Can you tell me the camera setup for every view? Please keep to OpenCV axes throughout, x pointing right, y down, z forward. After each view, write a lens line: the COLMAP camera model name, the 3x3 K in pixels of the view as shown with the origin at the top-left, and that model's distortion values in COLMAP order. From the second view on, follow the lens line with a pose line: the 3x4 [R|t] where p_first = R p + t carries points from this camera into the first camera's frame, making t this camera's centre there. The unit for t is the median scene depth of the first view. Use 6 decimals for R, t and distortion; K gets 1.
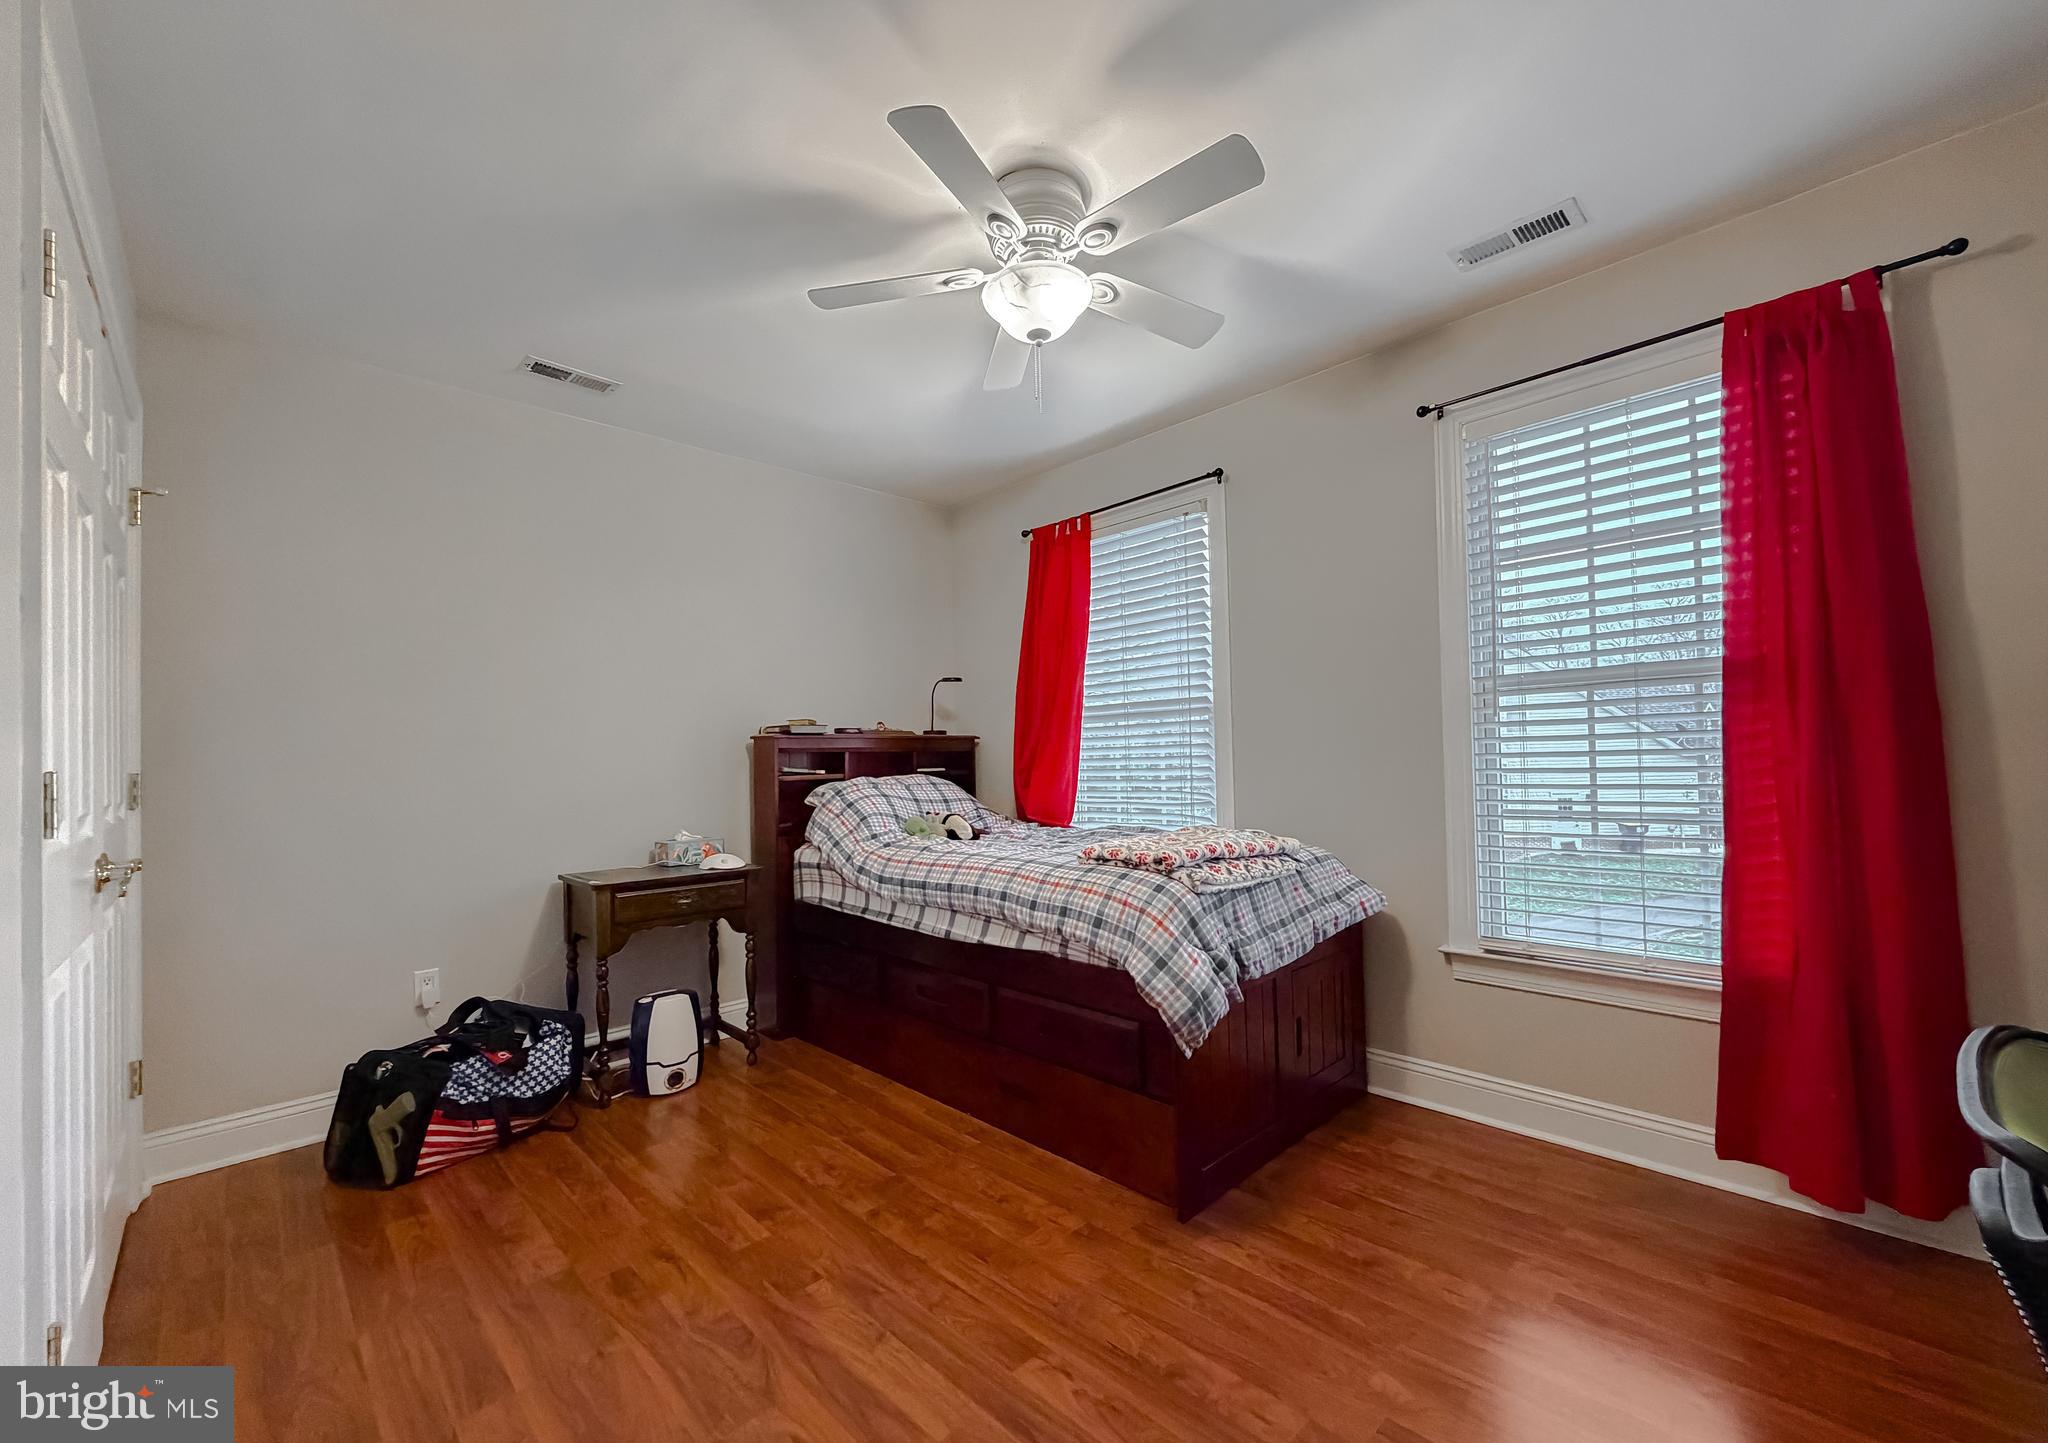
lens RADIAL K [[843.9, 0, 1017.7], [0, 843.9, 737.8], [0, 0, 1]] dist [0.005436, 0.001543]
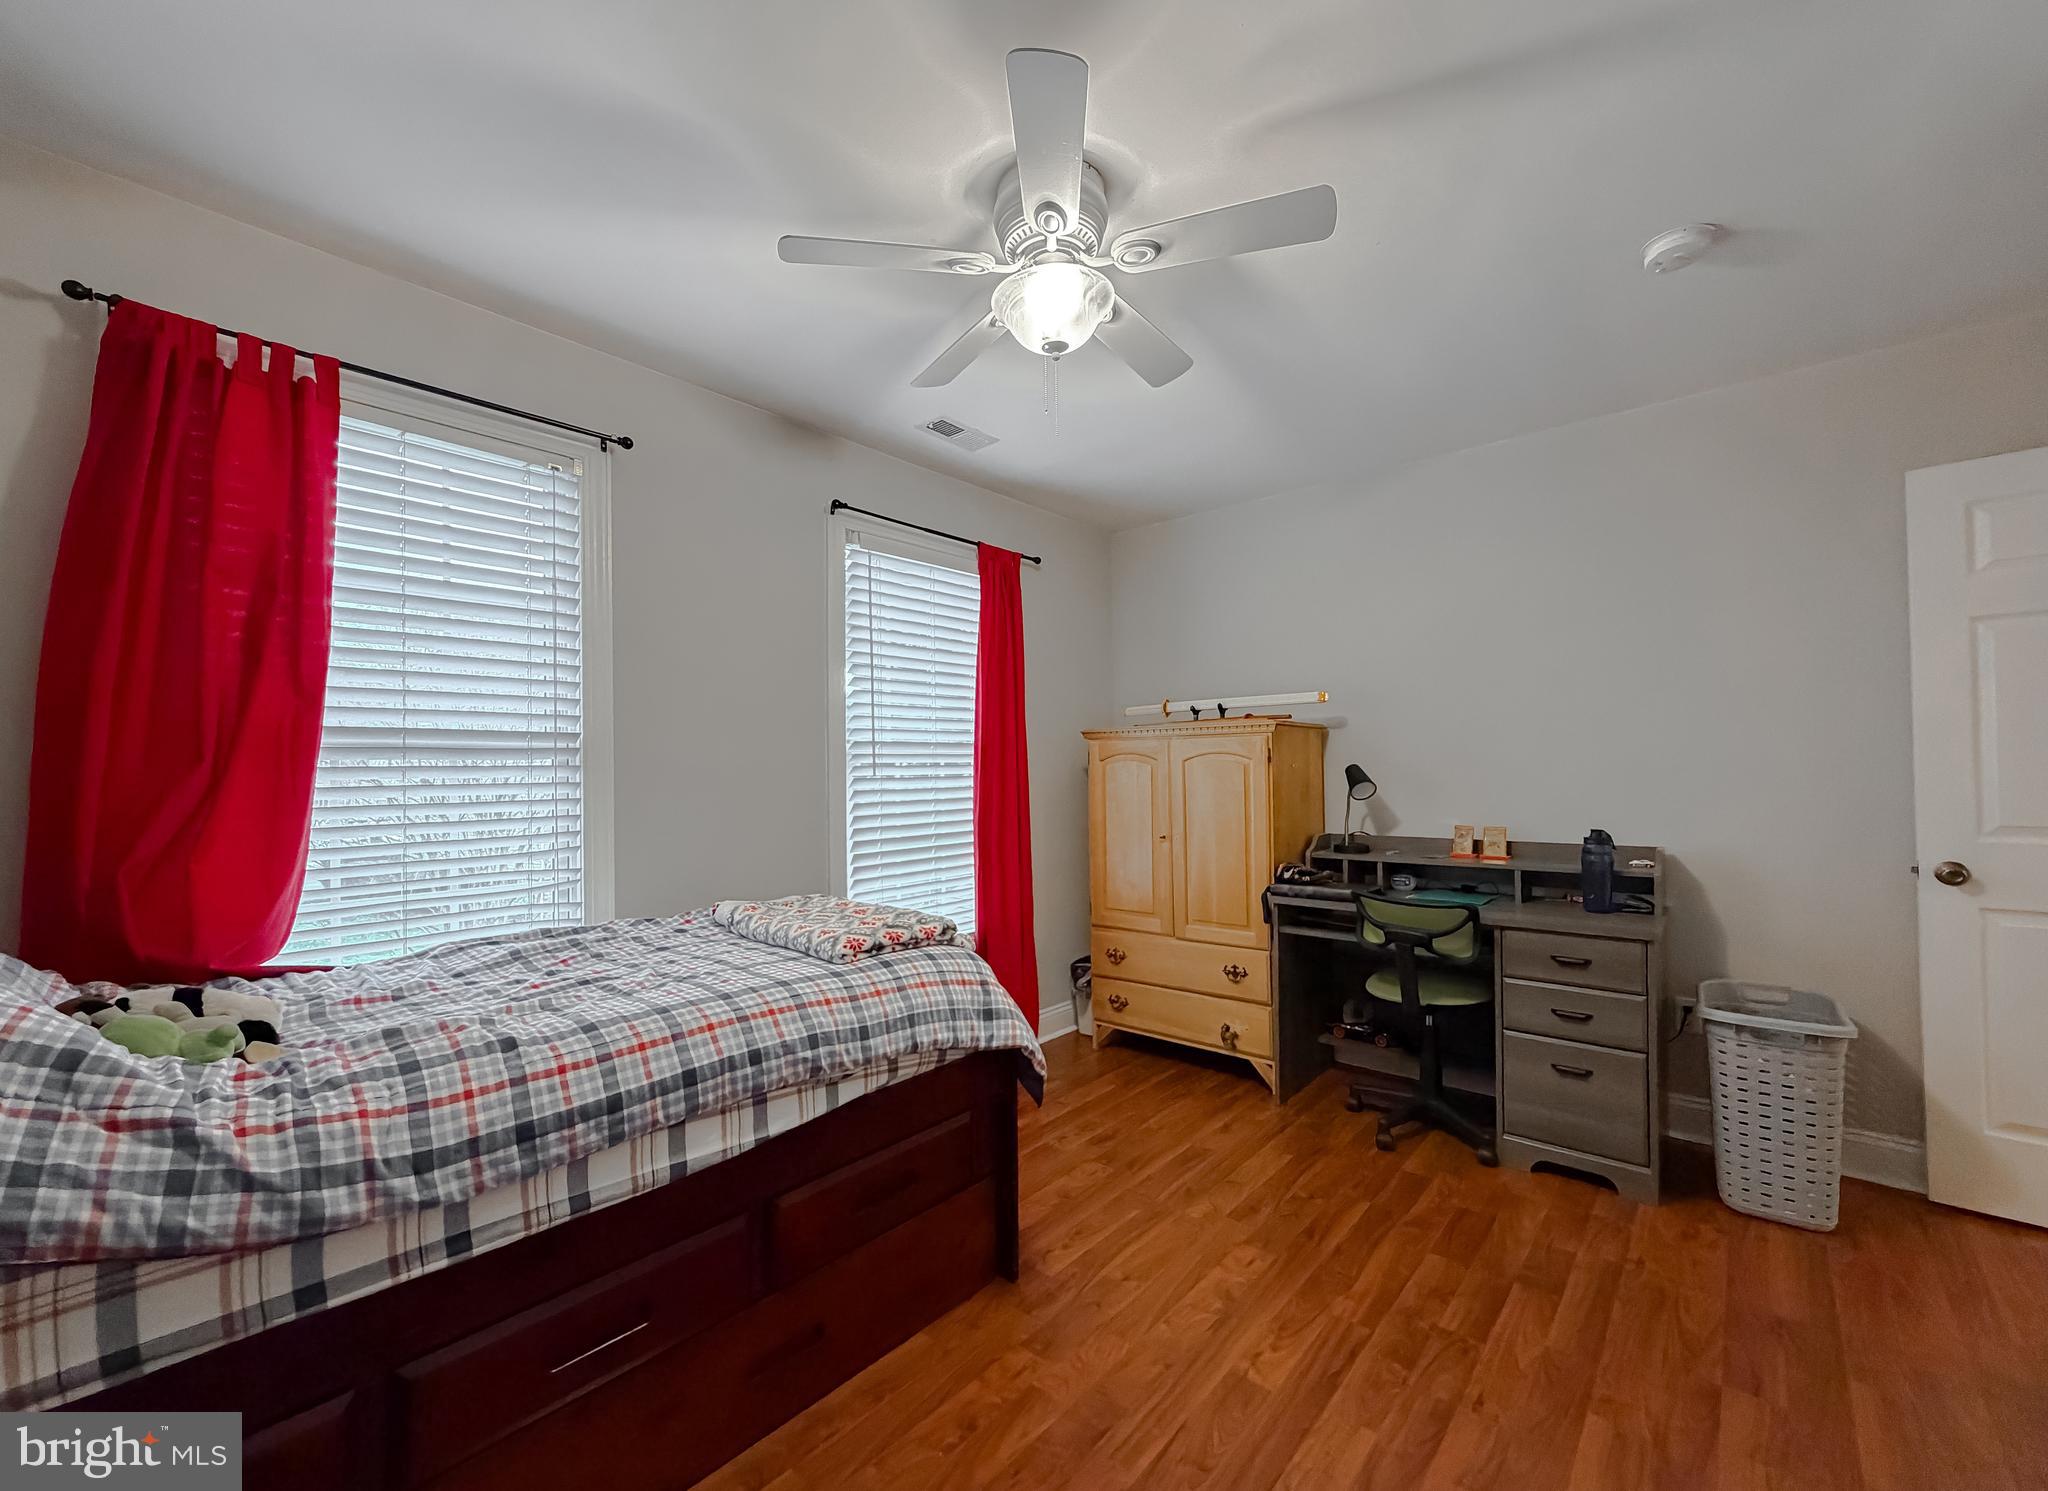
lens RADIAL K [[846.4, 0, 1017.9], [0, 846.4, 745.2], [0, 0, 1]] dist [0.002616, -0.000039]
pose [[-0.099552, 0.050662, 0.993742, -0.674326], [-0.013871, 0.998535, -0.052296, -0.007215], [-0.994936, -0.018990, -0.098704, 0.892085]]
